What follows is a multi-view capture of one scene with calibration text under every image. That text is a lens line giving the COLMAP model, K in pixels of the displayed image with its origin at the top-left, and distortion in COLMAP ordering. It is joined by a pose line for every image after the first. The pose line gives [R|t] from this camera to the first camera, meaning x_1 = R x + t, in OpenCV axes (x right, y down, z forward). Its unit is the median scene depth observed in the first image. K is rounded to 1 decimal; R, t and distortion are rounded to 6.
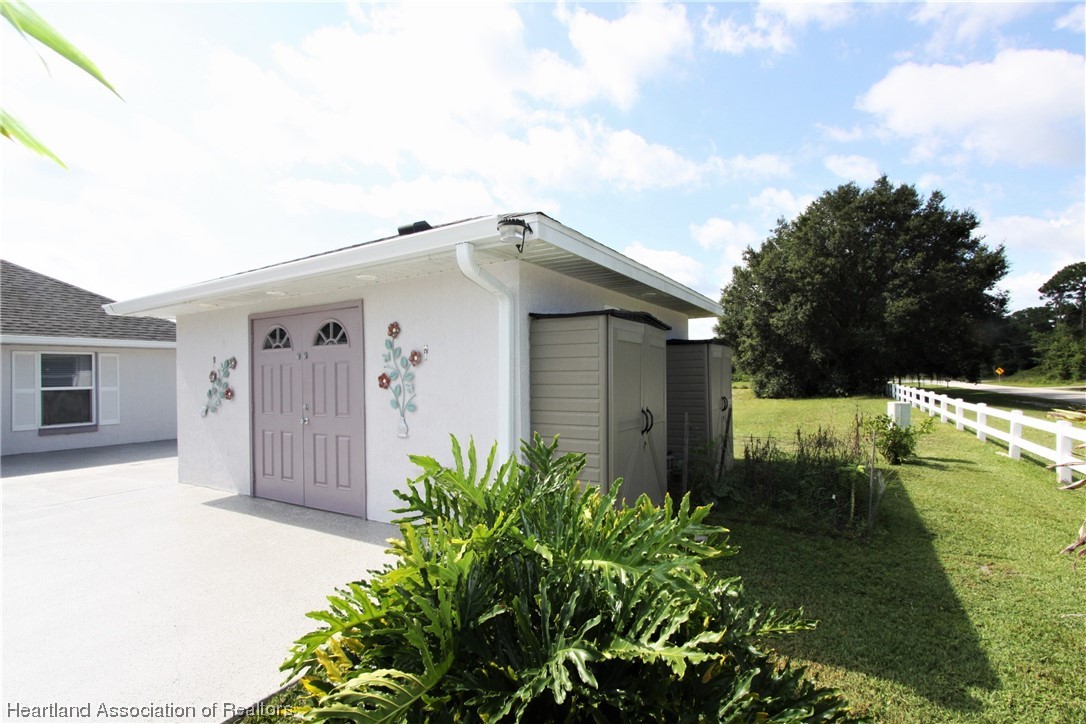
lens RADIAL K [[507.3, 0, 546.1], [0, 507.3, 367.9], [0, 0, 1]] dist [-0.006166, -0.000034]
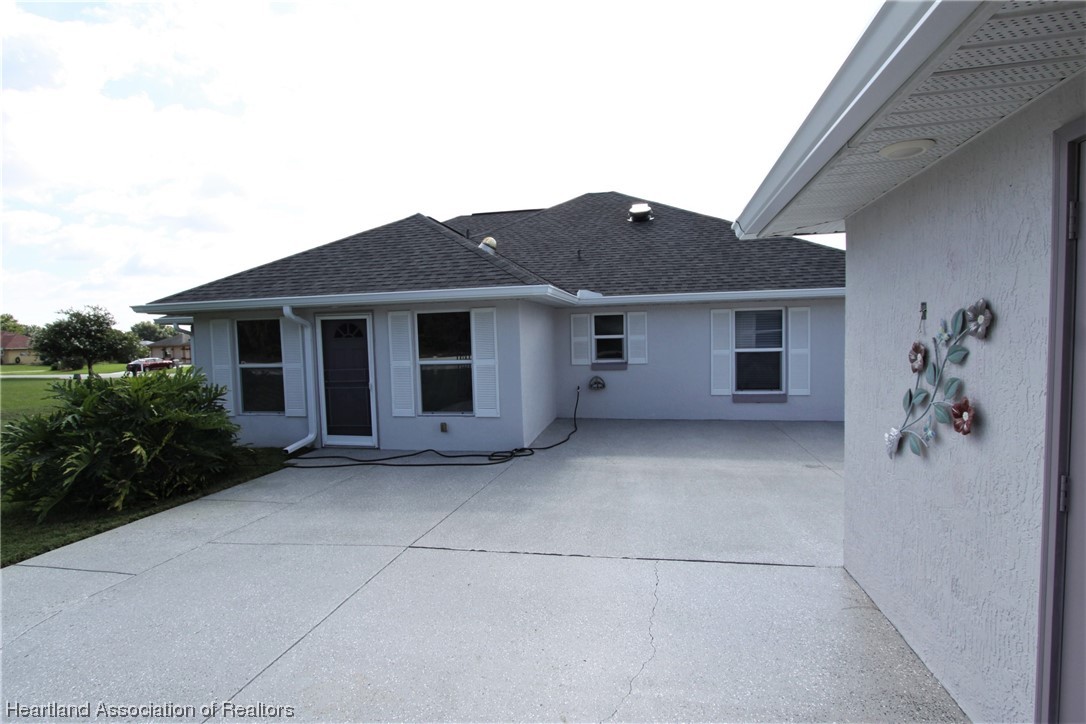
lens RADIAL K [[521.0, 0, 543.2], [0, 521.0, 363.9], [0, 0, 1]] dist [-0.002458, -0.000136]
pose [[0.329515, 0.053844, -0.942614, -0.081504], [0.029969, 0.997273, 0.067443, -0.002415], [0.943675, -0.050473, 0.327002, 0.128732]]
